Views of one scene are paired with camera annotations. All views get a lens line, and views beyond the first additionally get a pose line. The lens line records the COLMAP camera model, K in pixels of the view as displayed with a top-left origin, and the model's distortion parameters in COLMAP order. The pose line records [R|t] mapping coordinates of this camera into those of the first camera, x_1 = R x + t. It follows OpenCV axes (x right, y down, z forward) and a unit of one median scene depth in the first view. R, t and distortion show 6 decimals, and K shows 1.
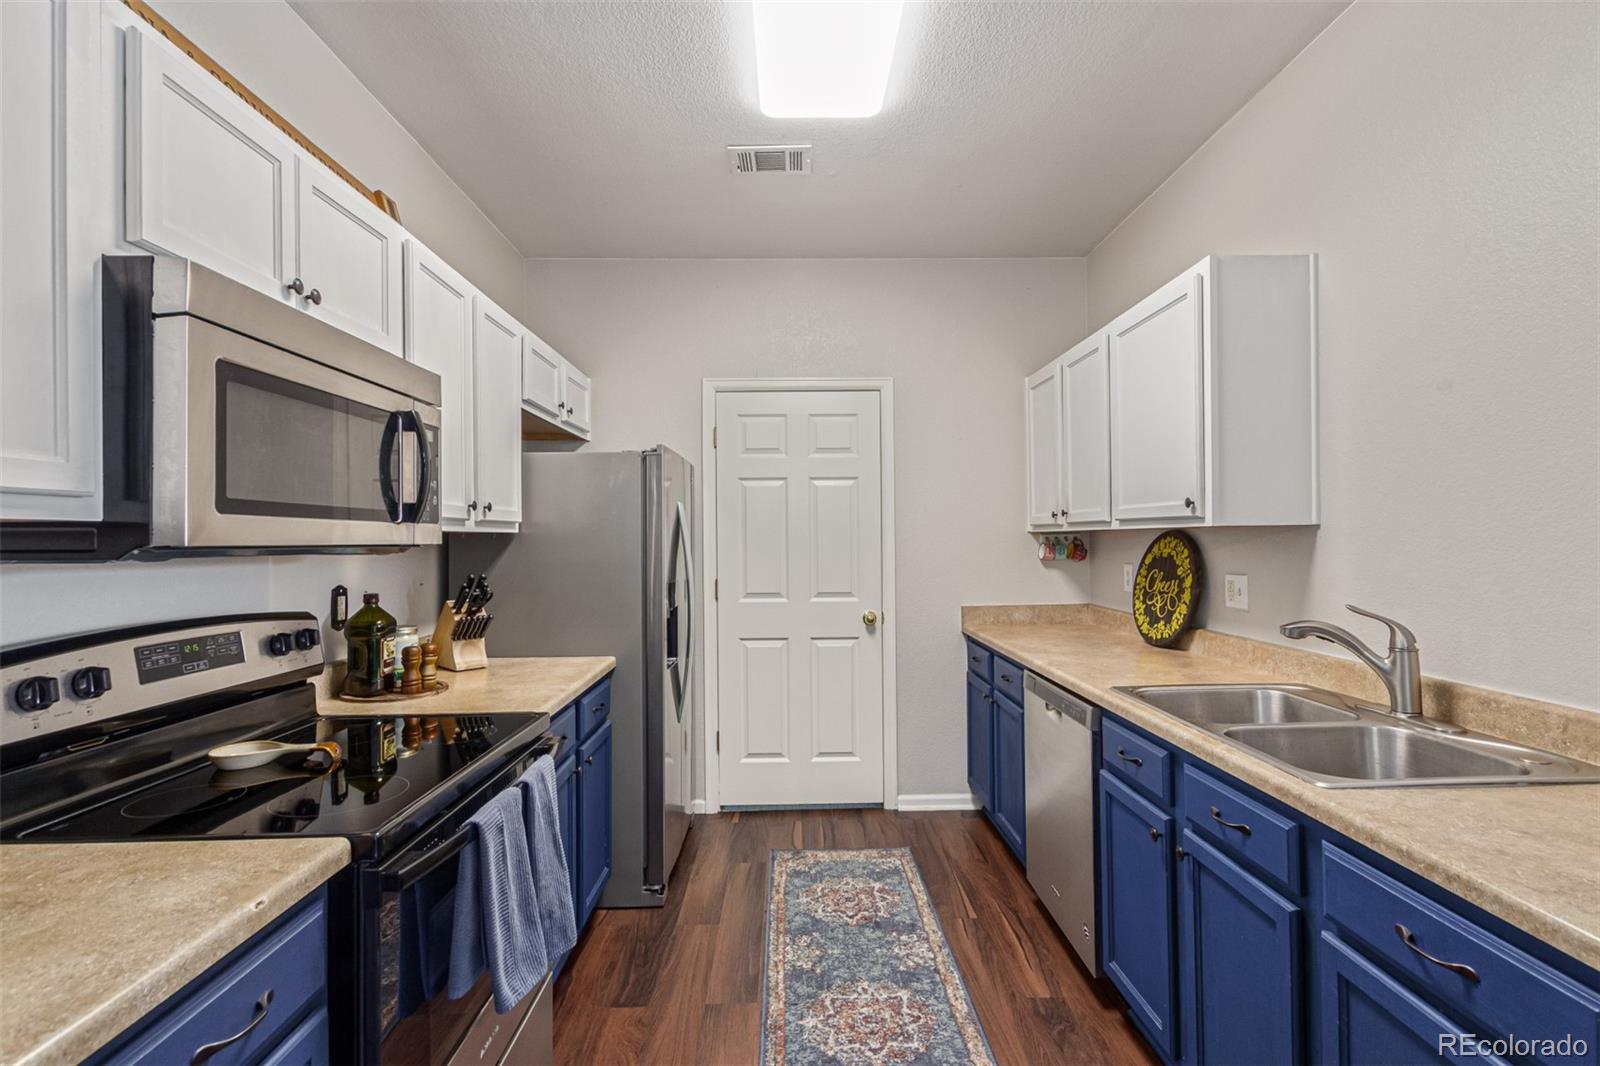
lens RADIAL K [[733.4, 0, 800.0], [0, 733.4, 533.0], [0, 0, 1]] dist [0.014805, -0.007154]
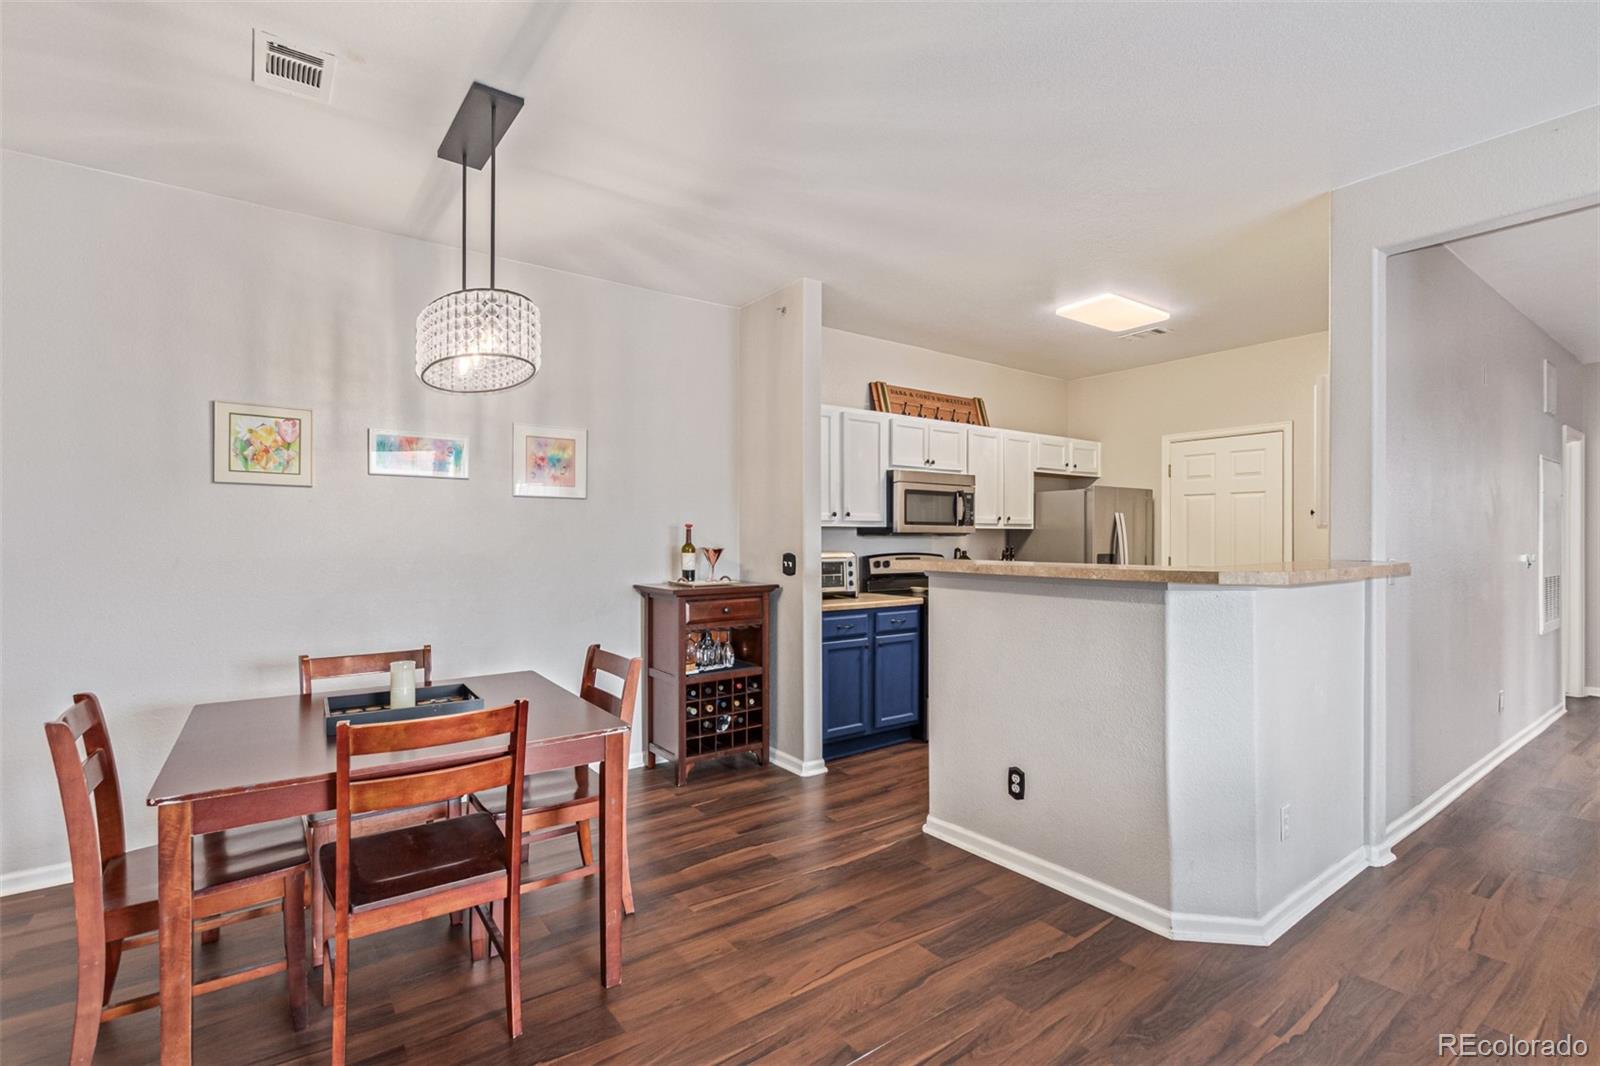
lens RADIAL K [[742.8, 0, 809.3], [0, 742.8, 545.4], [0, 0, 1]] dist [0.002775, 0.000146]
pose [[0.587410, 0.014456, -0.809160, 1.927157], [0.002667, 0.999800, 0.019799, 0.005485], [0.809285, -0.013788, 0.587255, -1.612870]]
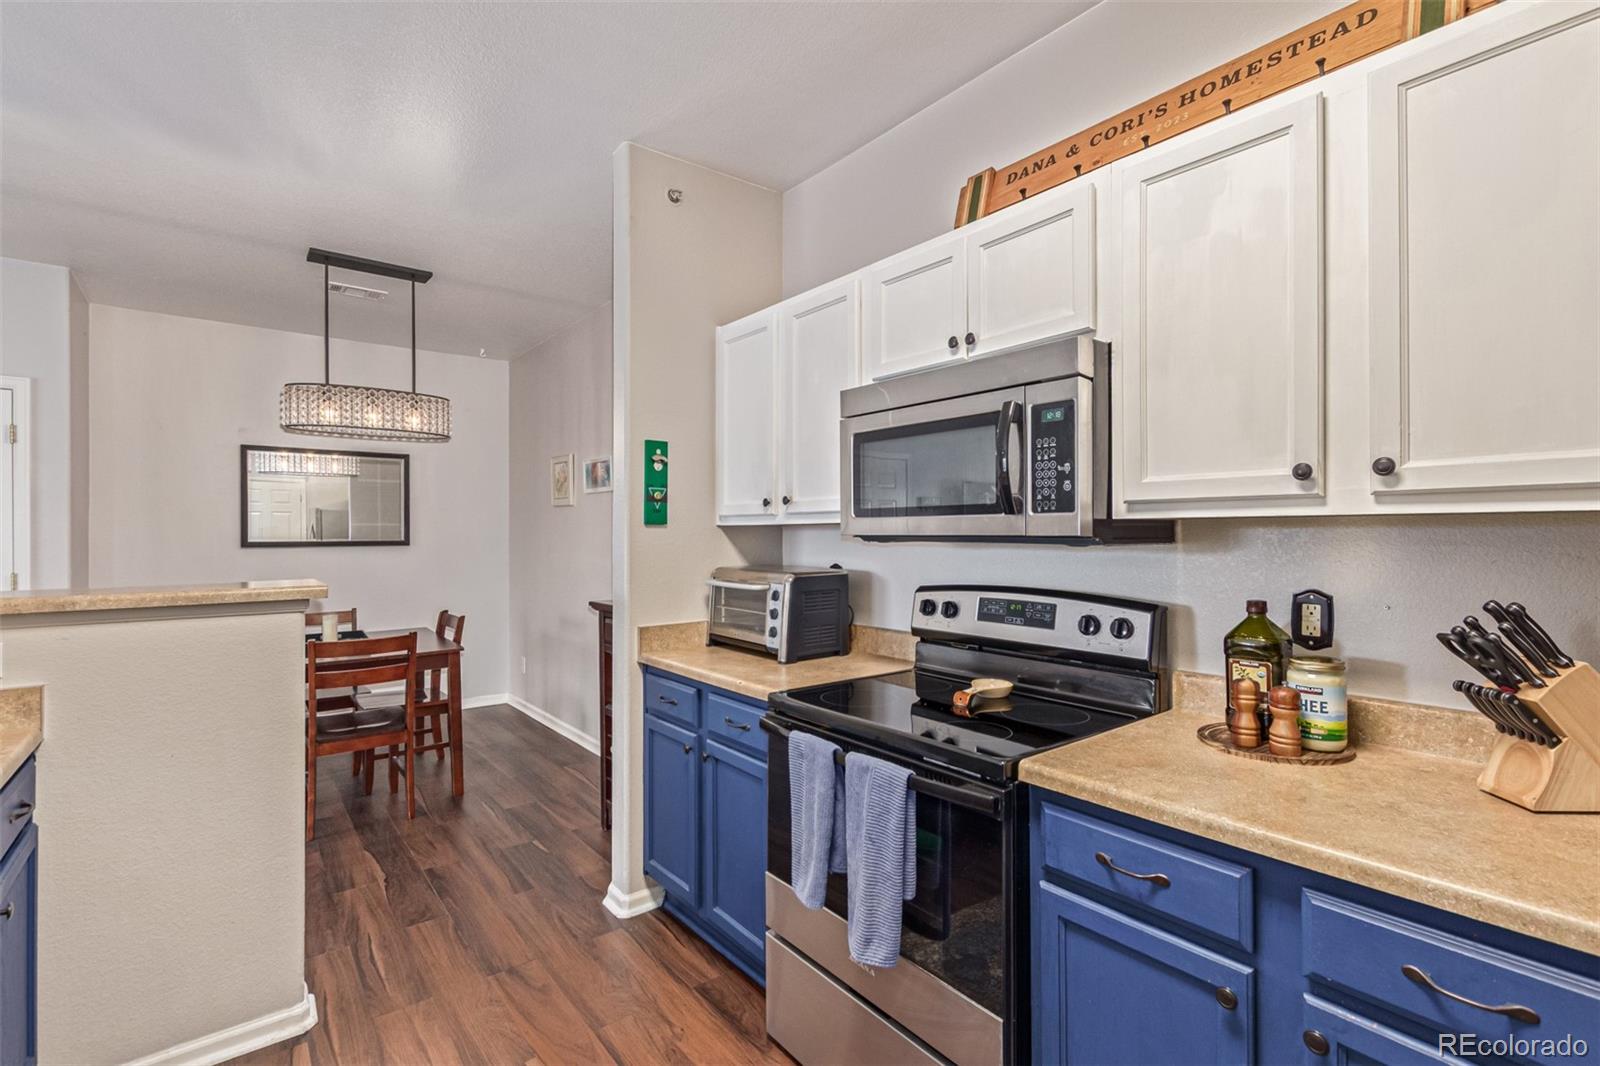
lens RADIAL K [[733.4, 0, 800.0], [0, 733.4, 533.0], [0, 0, 1]] dist [0.014805, -0.007154]
pose [[-0.793960, 0.011034, -0.607870, 0.357141], [0.013936, 0.999903, -0.000053, 0.008266], [0.607811, -0.008513, -0.794036, 1.875202]]
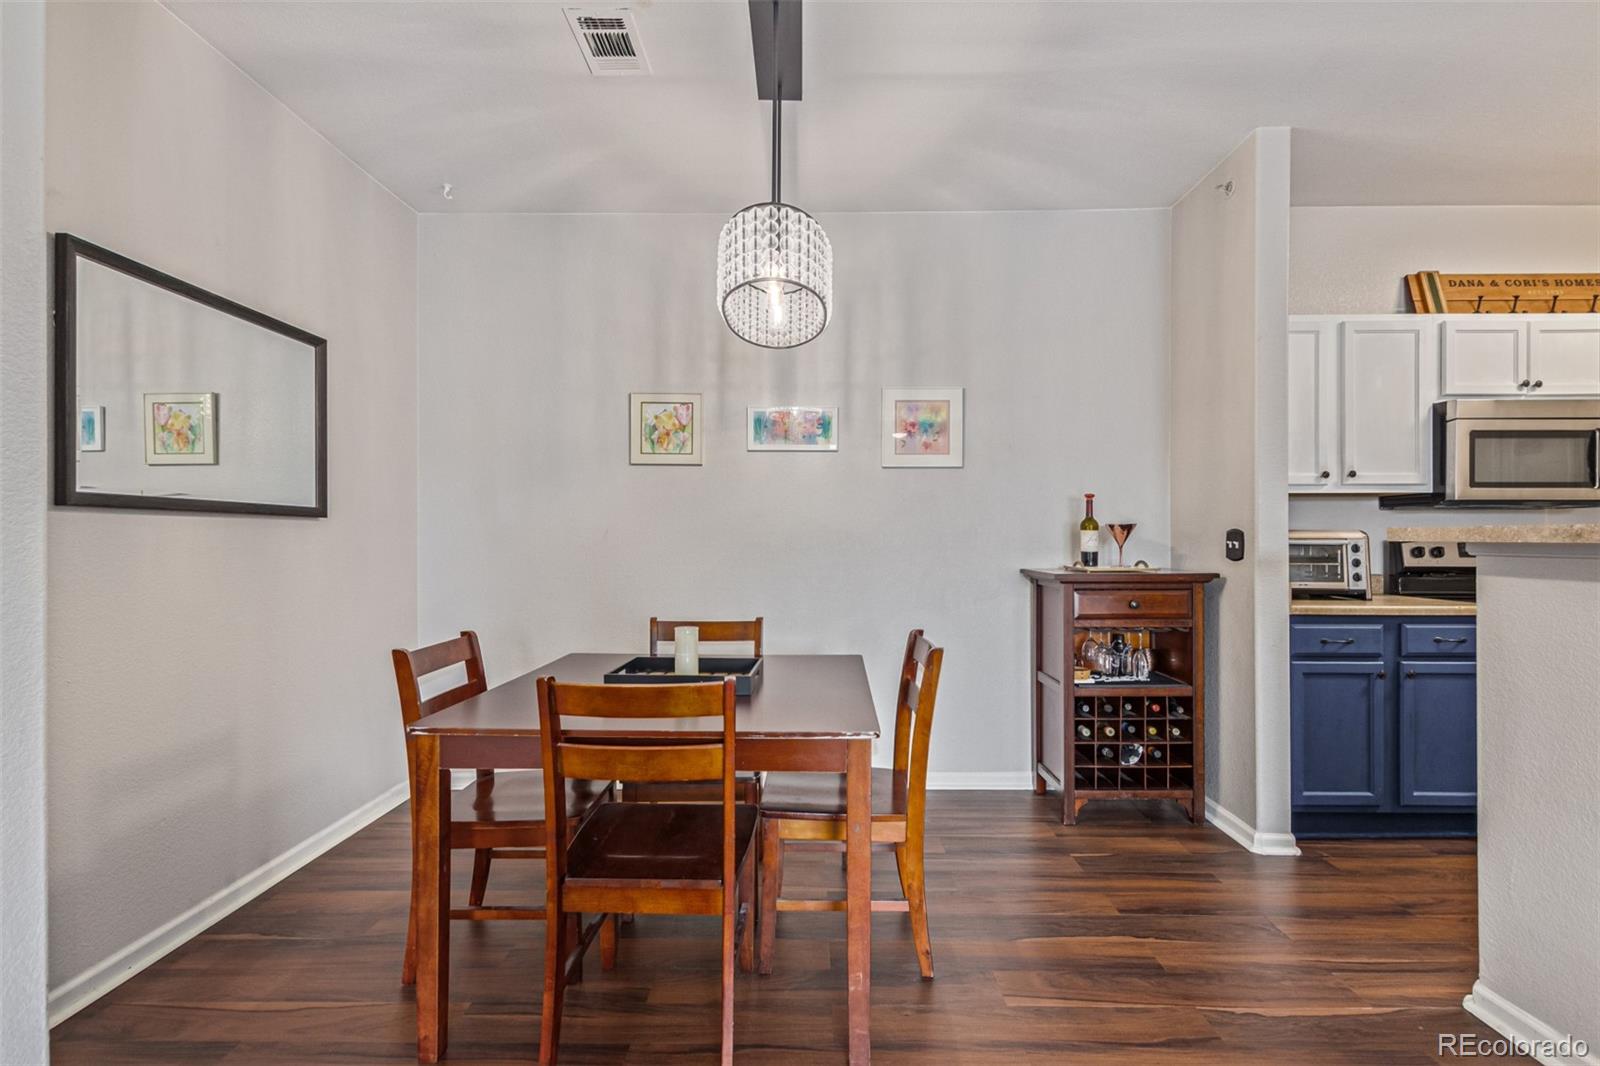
lens RADIAL K [[749.7, 0, 797.5], [0, 749.7, 539.7], [0, 0, 1]] dist [0.014191, -0.006923]
pose [[-0.031102, 0.006826, -0.999493, 1.635705], [0.007528, 0.999950, 0.006595, 0.101489], [0.999488, -0.007319, -0.031152, -1.102618]]
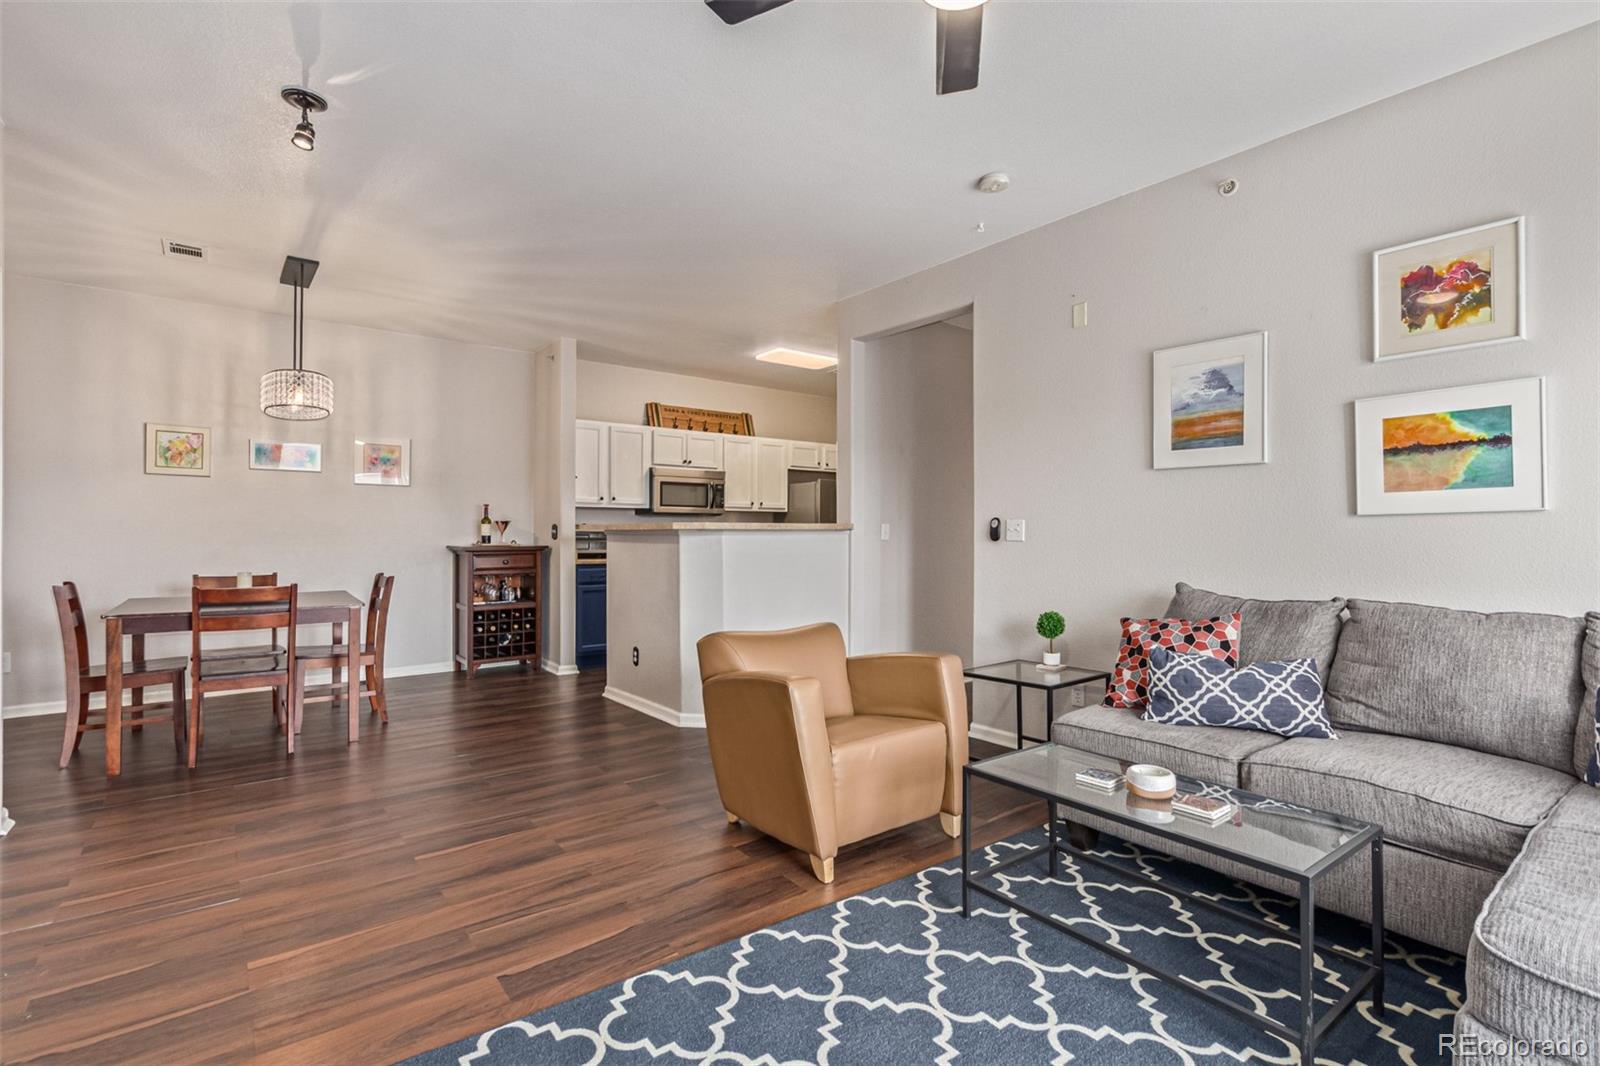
lens RADIAL K [[751.6, 0, 808.9], [0, 751.6, 534.7], [0, 0, 1]] dist [0.014806, -0.007828]
pose [[0.605160, 0.010352, -0.796036, 3.869560], [-0.000908, 0.999924, 0.012313, 0.100601], [0.796103, -0.006729, 0.605123, -1.412568]]
